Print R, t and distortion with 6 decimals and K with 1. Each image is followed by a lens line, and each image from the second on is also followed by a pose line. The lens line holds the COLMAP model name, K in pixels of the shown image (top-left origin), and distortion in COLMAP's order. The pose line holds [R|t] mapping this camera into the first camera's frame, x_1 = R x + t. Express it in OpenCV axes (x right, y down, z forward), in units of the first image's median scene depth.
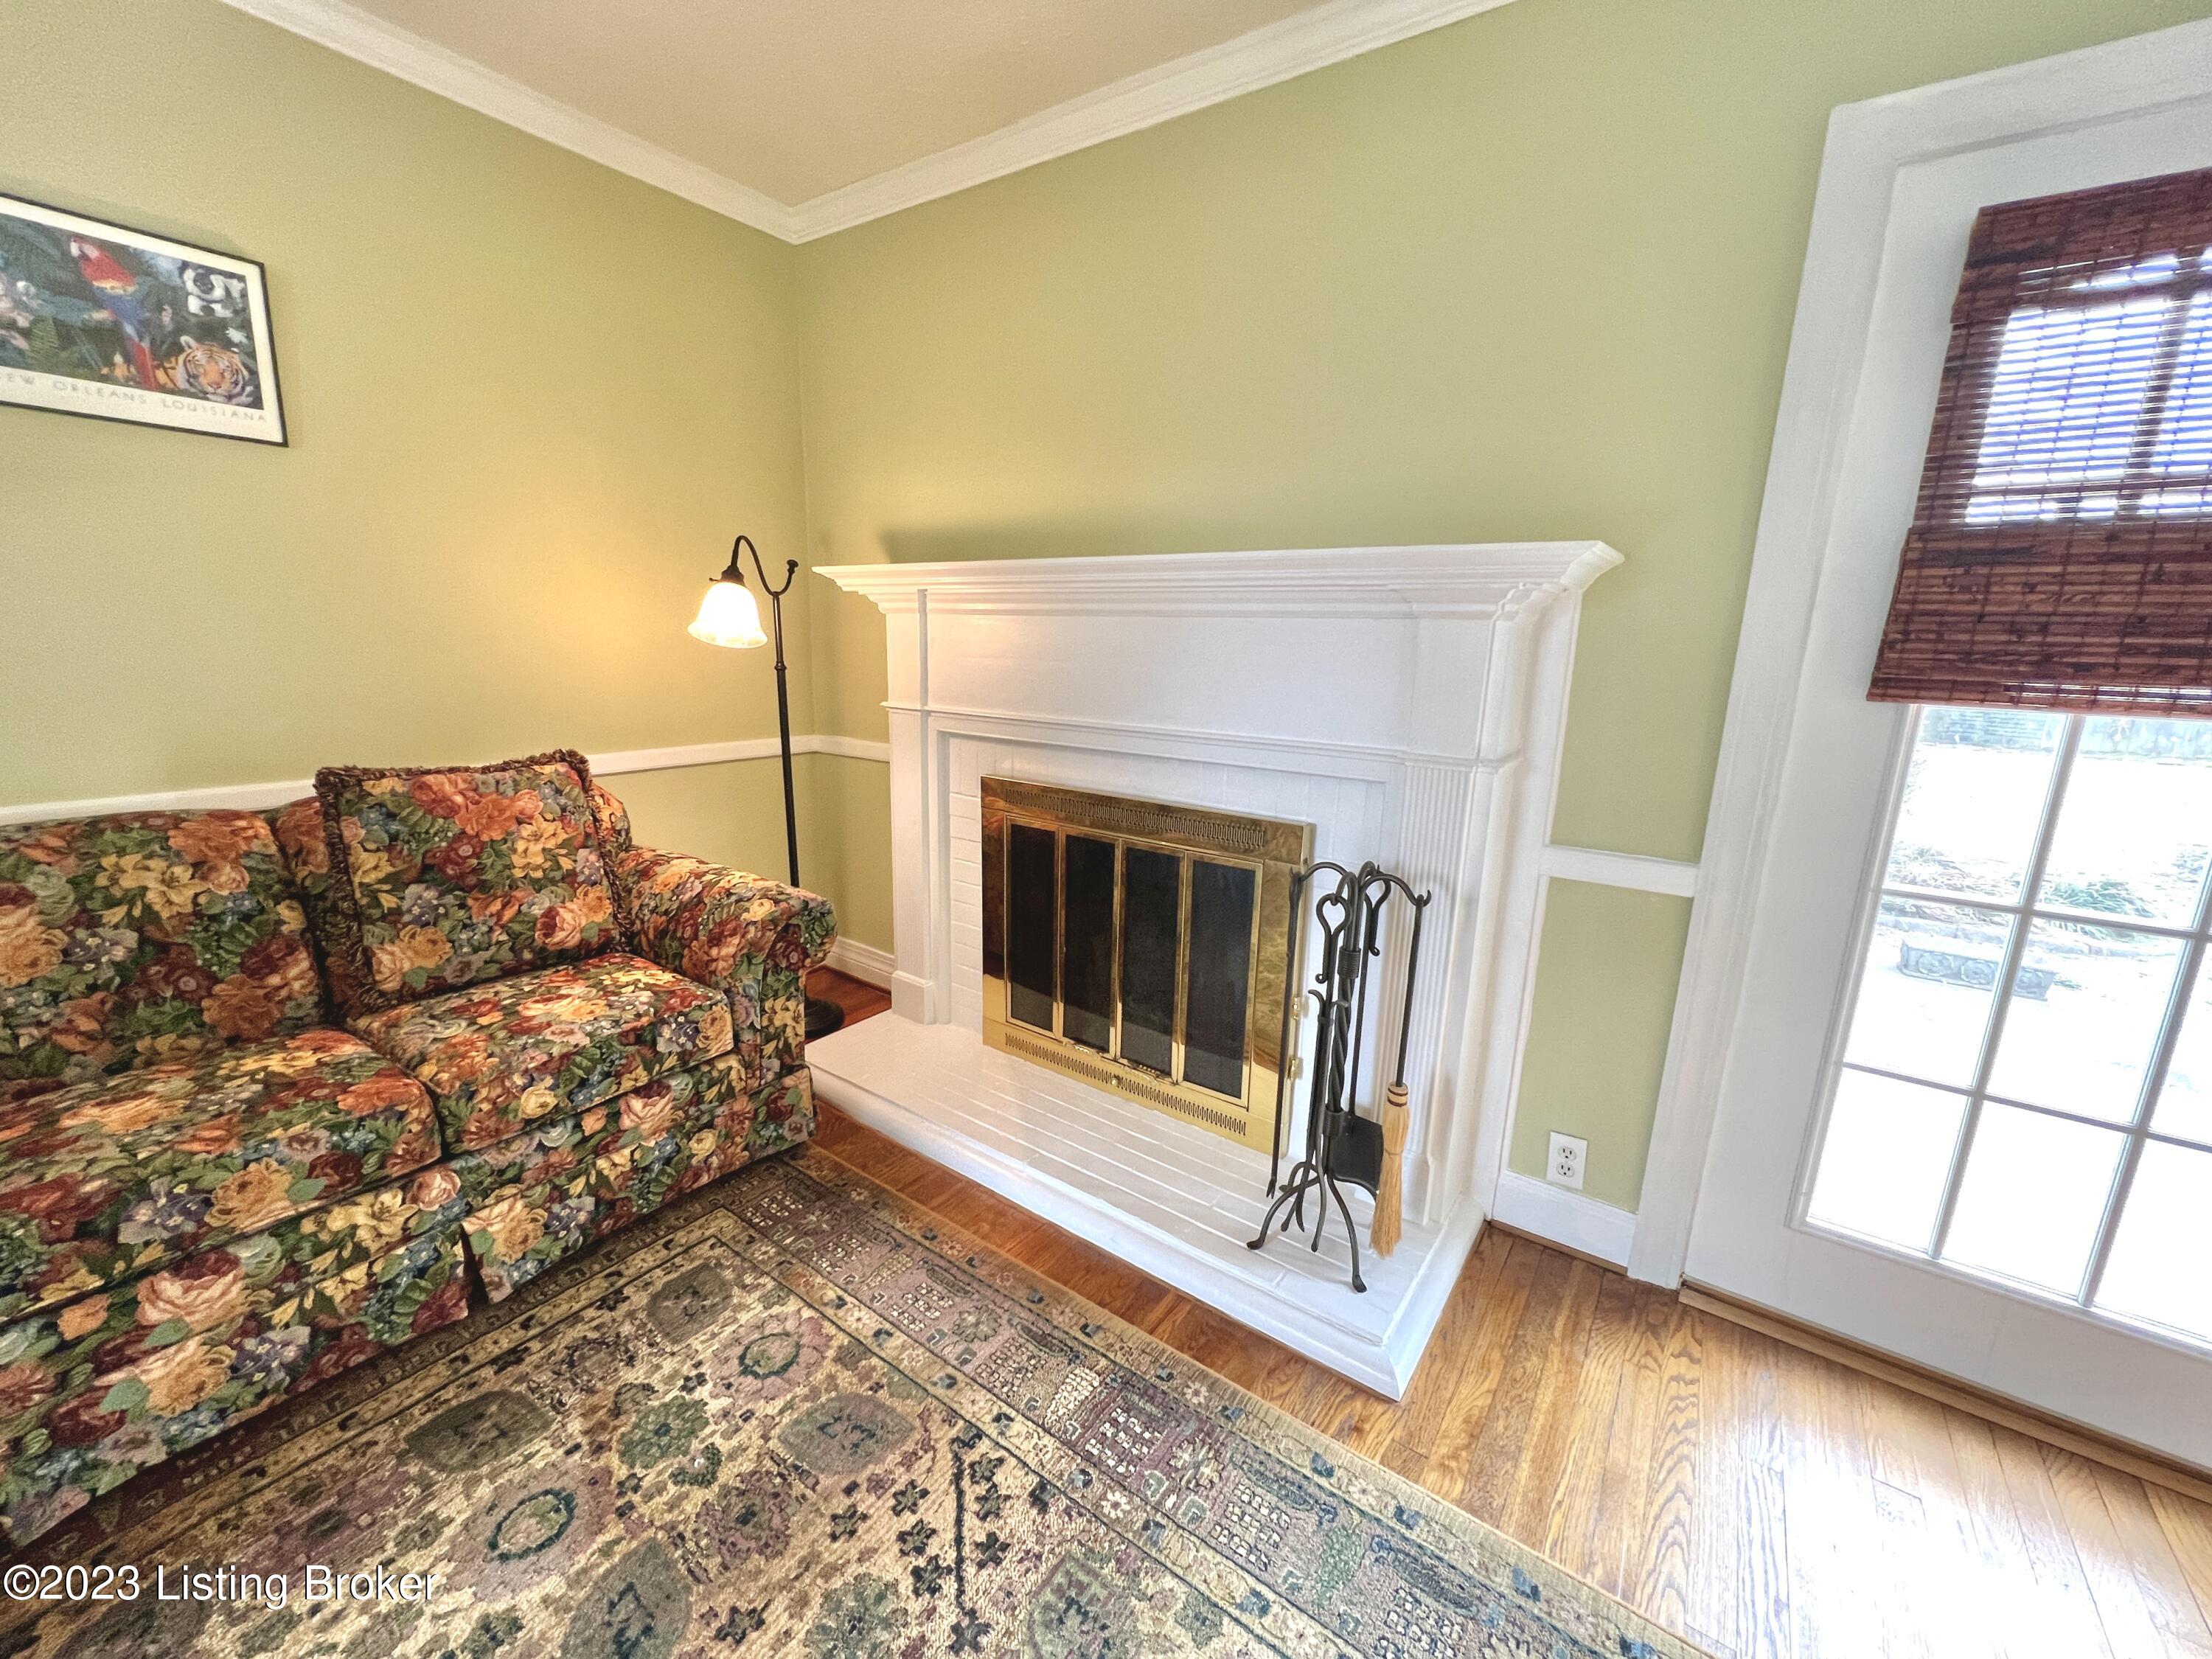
lens RADIAL K [[882.4, 0, 1102.7], [0, 882.4, 832.1], [0, 0, 1]] dist [-0.000340, 0.000129]
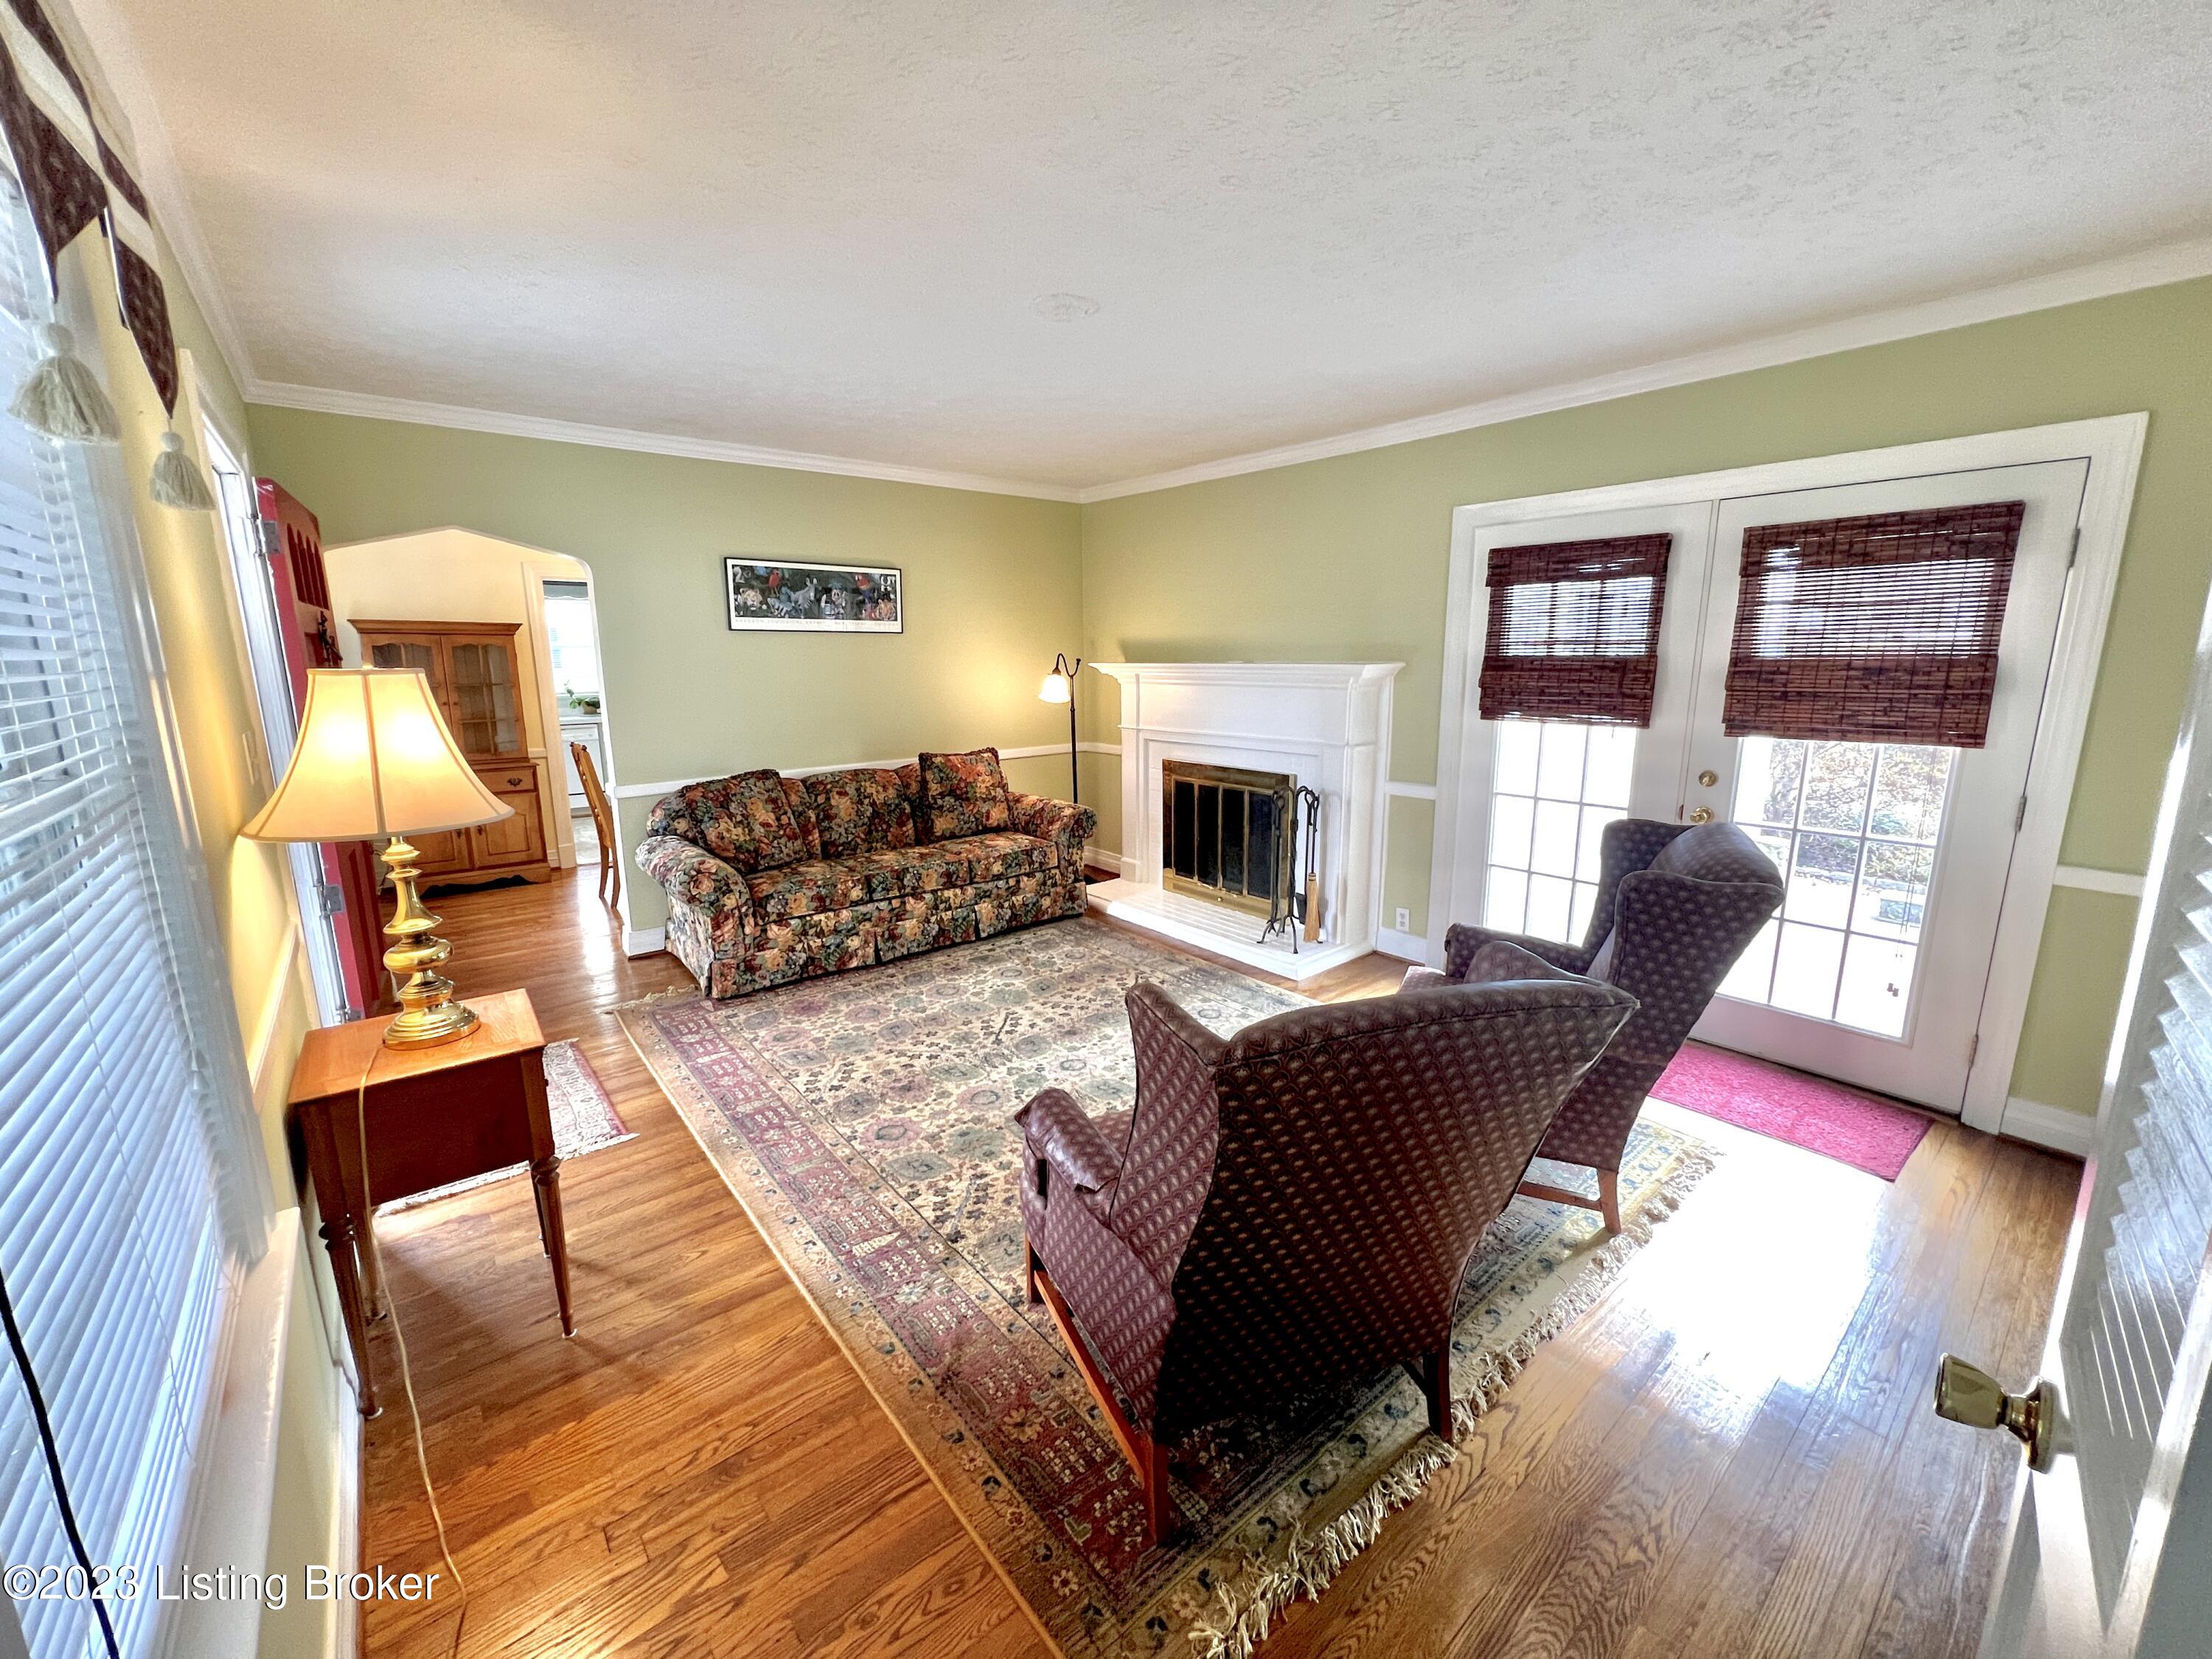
lens RADIAL K [[882.4, 0, 1102.7], [0, 882.4, 832.1], [0, 0, 1]] dist [-0.000340, 0.000129]
pose [[0.965284, 0.015551, -0.260741, 0.382065], [-0.020947, 0.999620, -0.017929, 0.210188], [0.260363, 0.022768, 0.965242, -1.490634]]
